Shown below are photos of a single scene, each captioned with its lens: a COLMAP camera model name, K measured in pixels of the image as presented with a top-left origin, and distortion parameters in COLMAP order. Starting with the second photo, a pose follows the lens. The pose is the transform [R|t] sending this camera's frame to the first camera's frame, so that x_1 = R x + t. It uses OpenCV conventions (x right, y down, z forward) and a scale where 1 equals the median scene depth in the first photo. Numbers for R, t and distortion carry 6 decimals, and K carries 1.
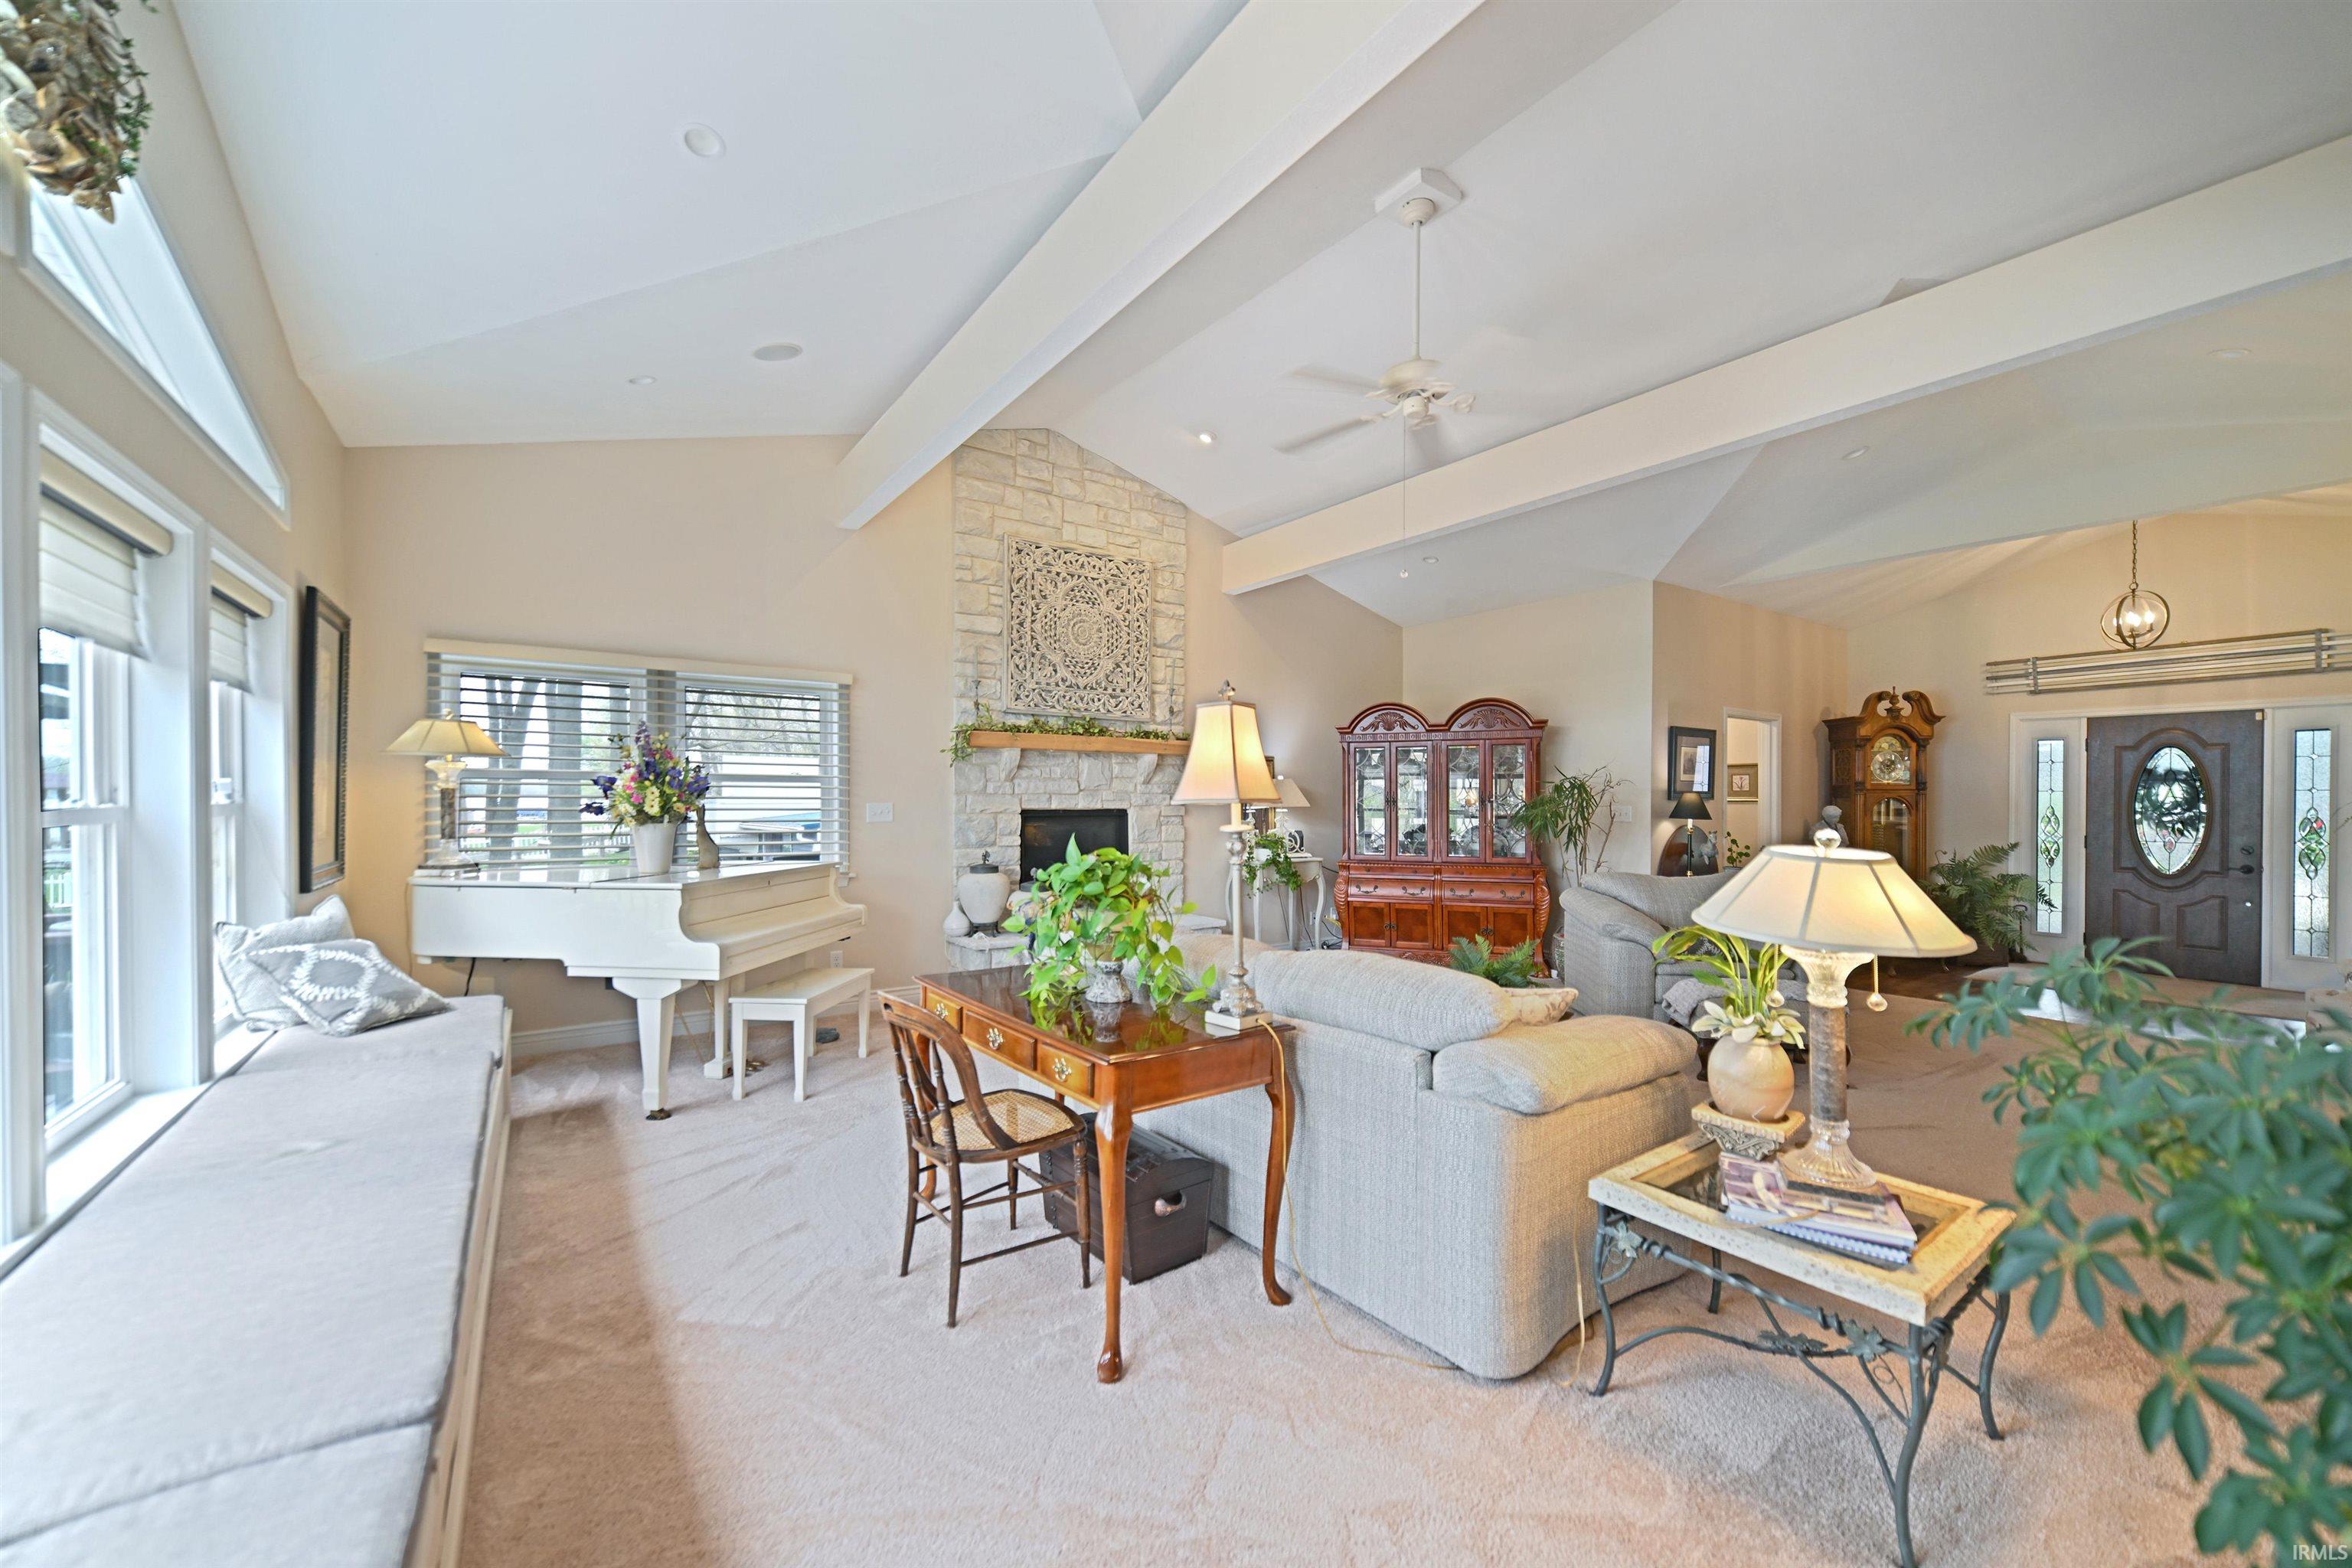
lens RADIAL K [[908.6, 0, 1167.1], [0, 908.6, 800.3], [0, 0, 1]] dist [0.003840, 0.001018]
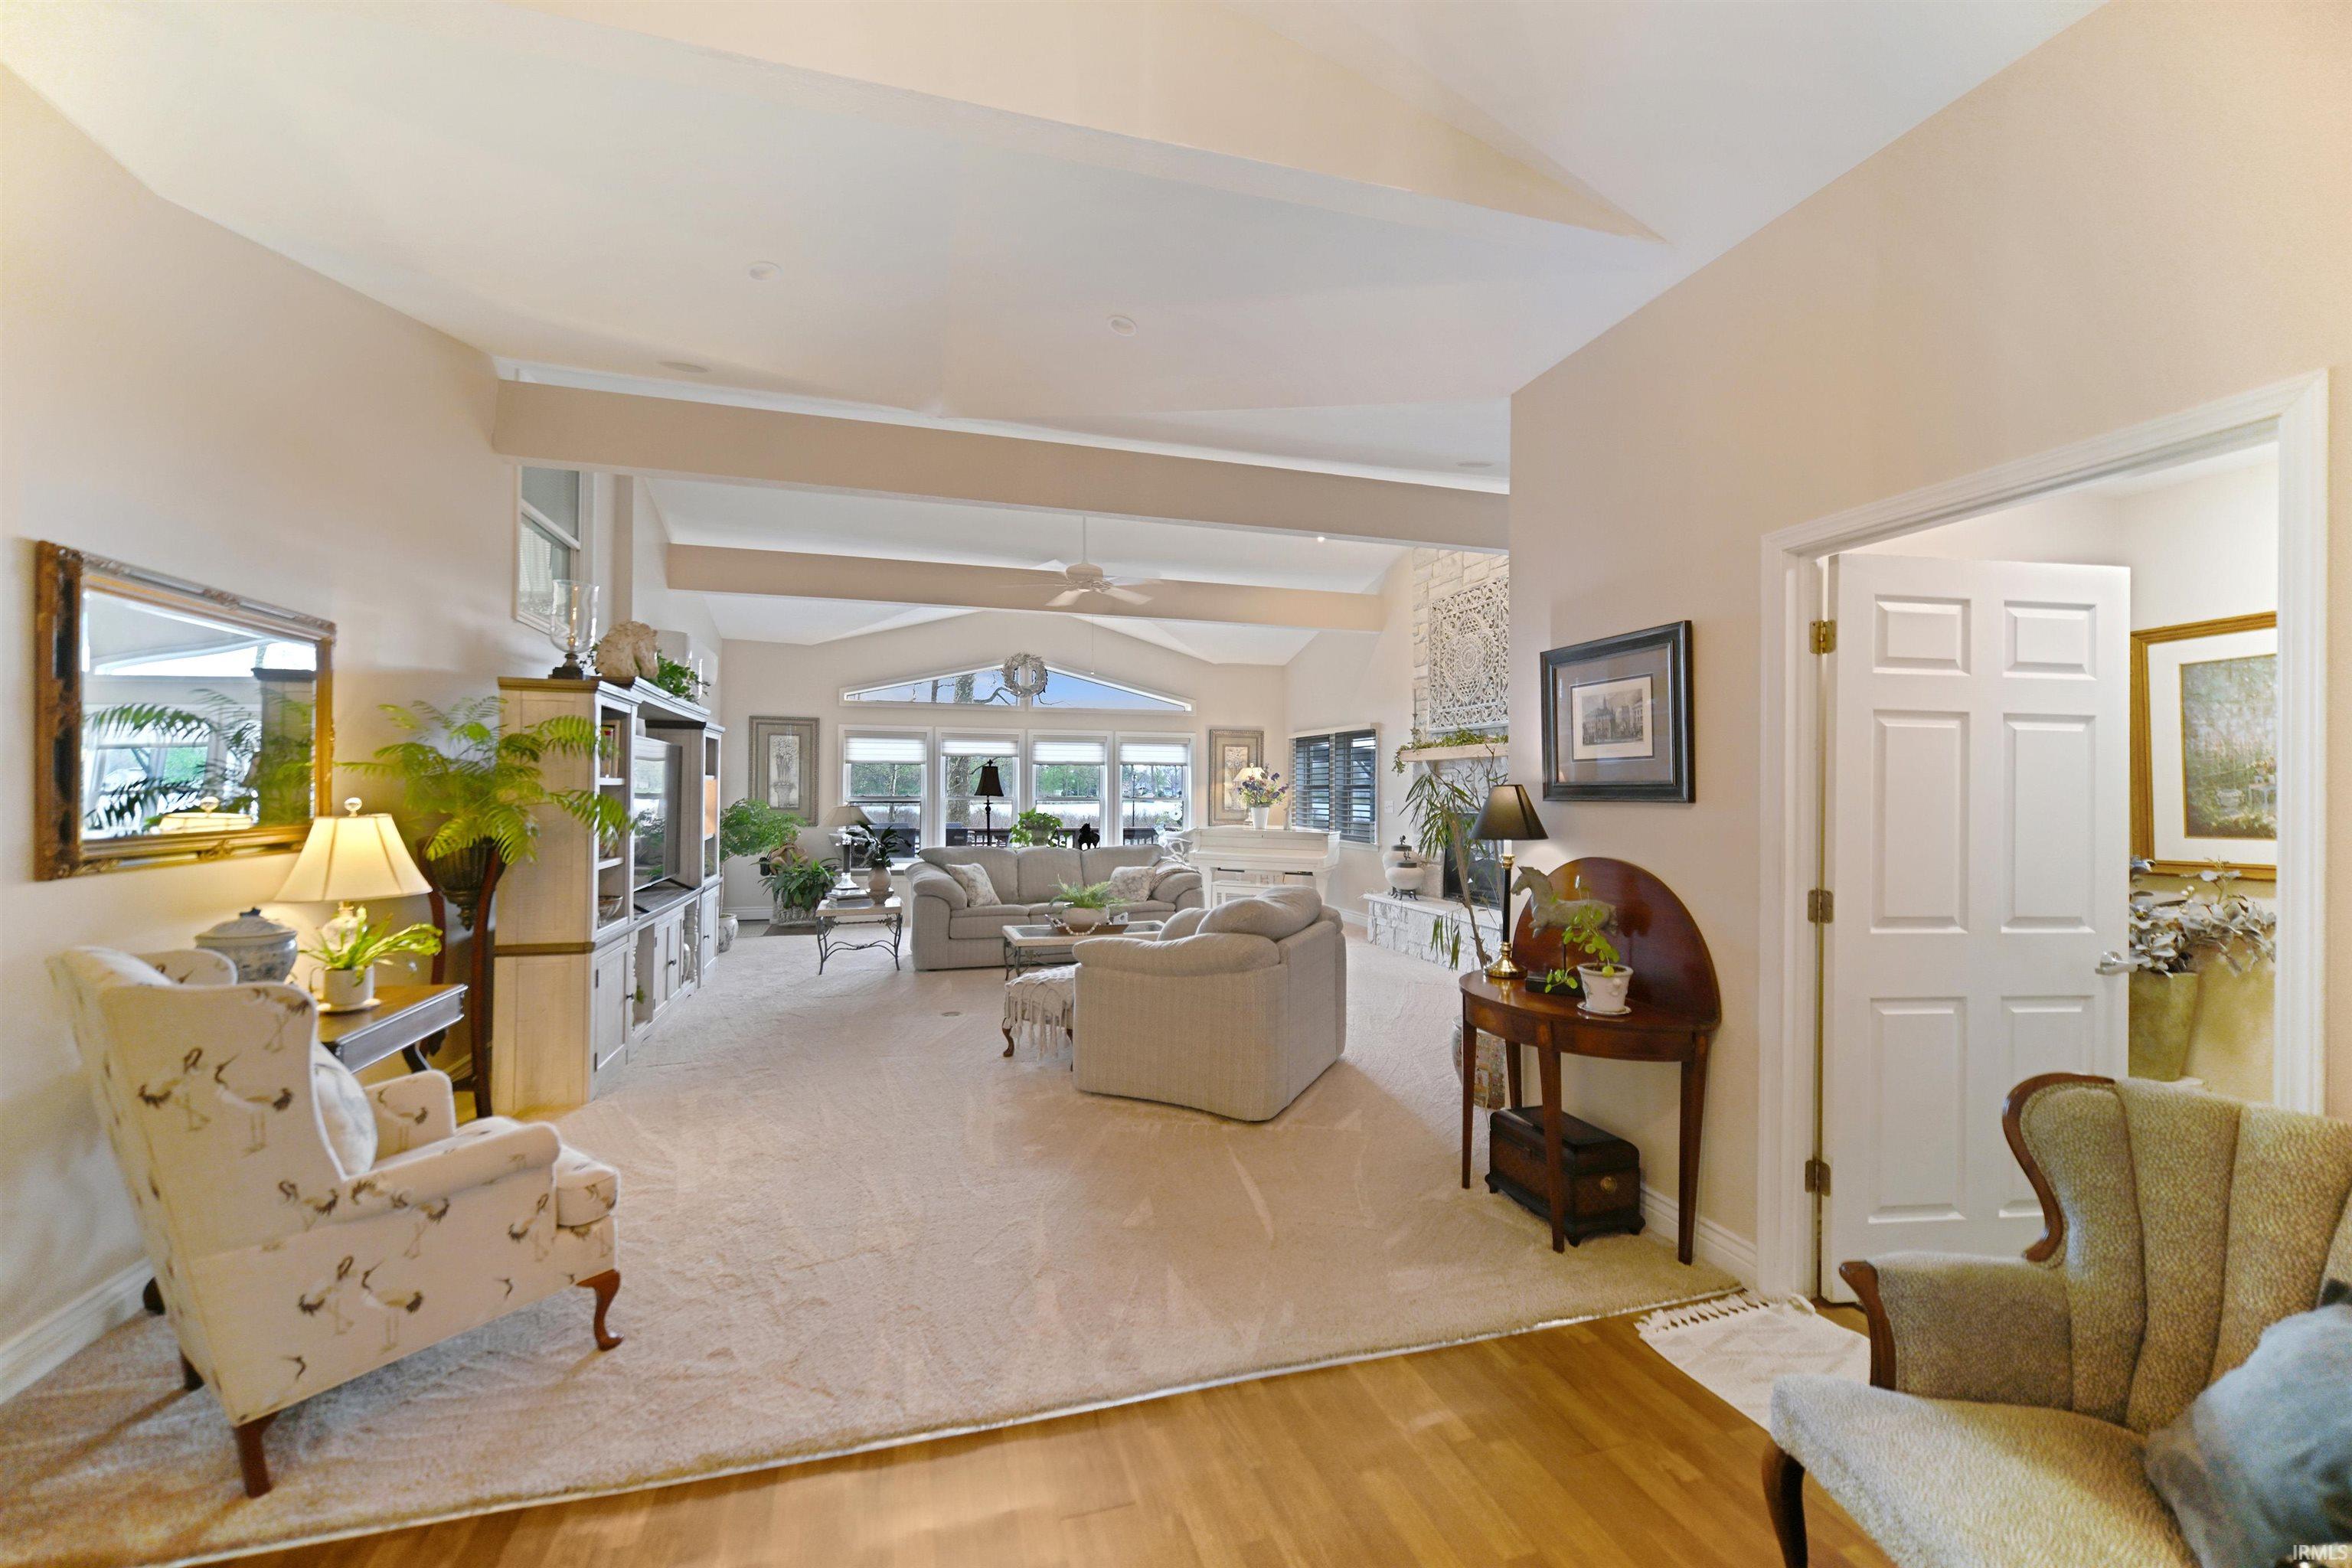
lens RADIAL K [[908.6, 0, 1175.9], [0, 908.6, 789.4], [0, 0, 1]] dist [0.003840, 0.001018]
pose [[-0.309925, -0.009574, -0.950713, 1.090967], [-0.013188, 0.999896, -0.005771, -0.001965], [0.950669, 0.010749, -0.310019, 0.960923]]
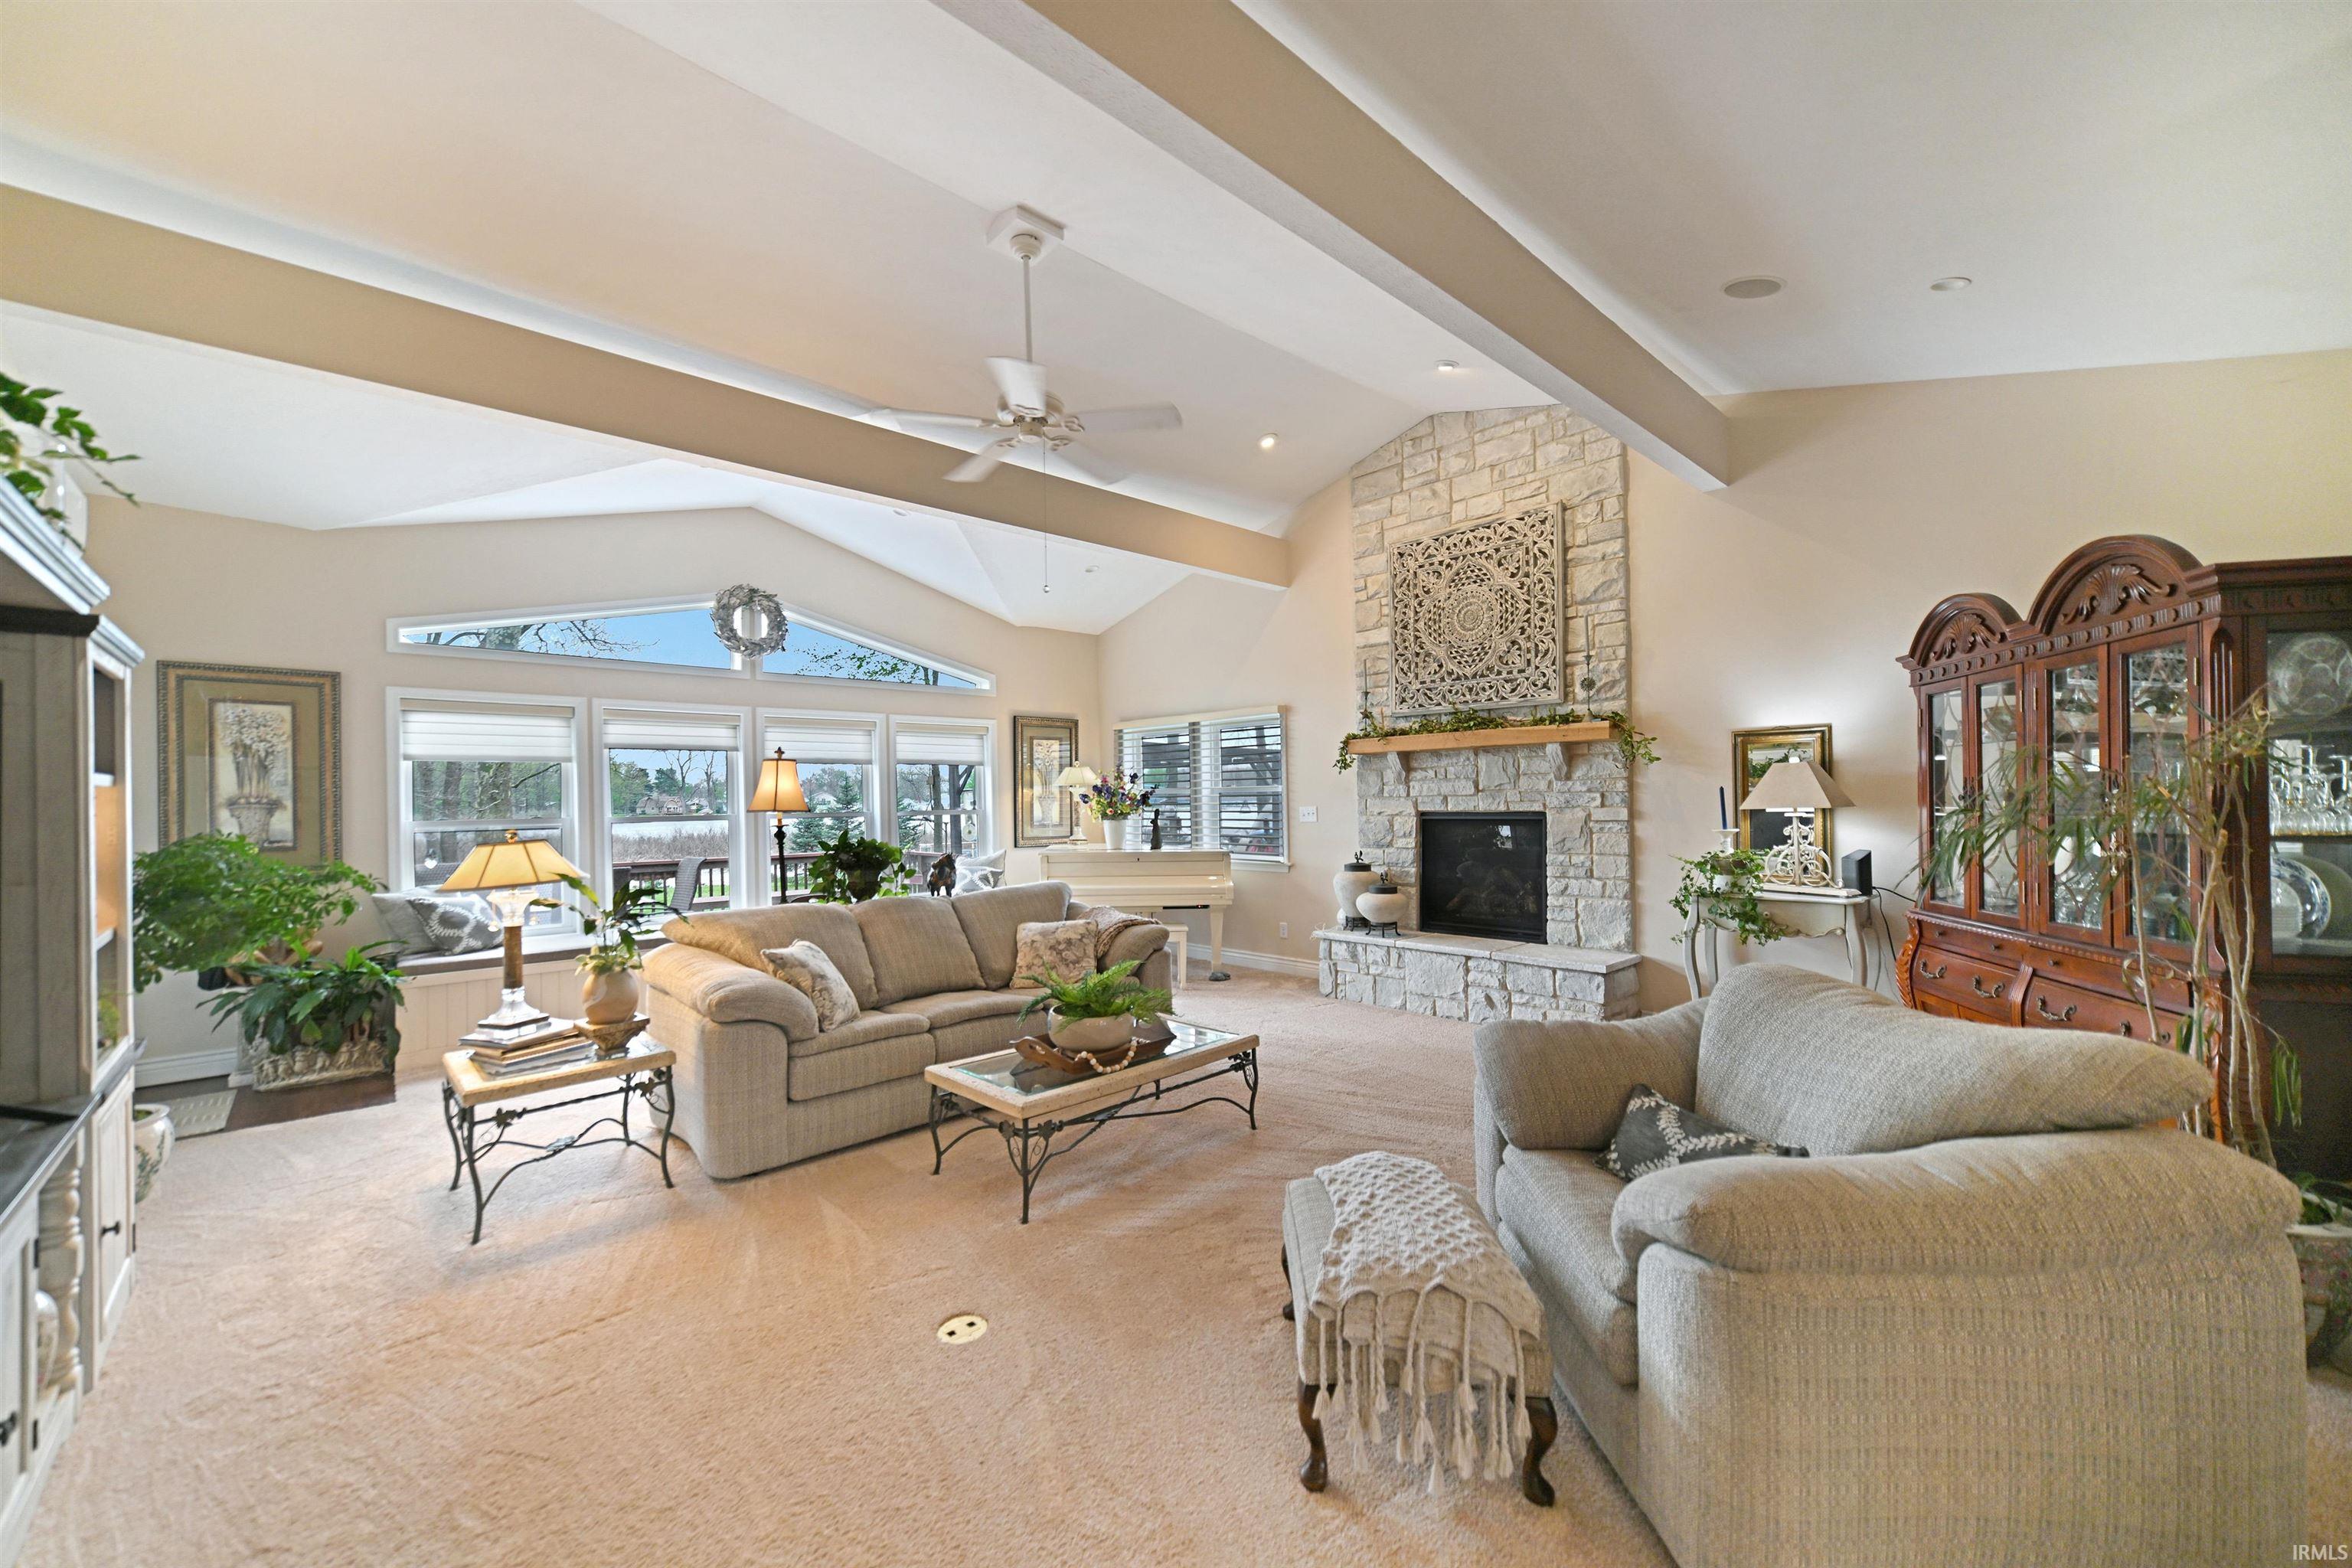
lens RADIAL K [[908.6, 0, 1162.2], [0, 908.6, 800.4], [0, 0, 1]] dist [0.003840, 0.001018]
pose [[0.127927, -0.007340, -0.991756, 0.729848], [0.010170, 0.999930, -0.006089, 0.000606], [0.991731, -0.009307, 0.127993, 0.551986]]
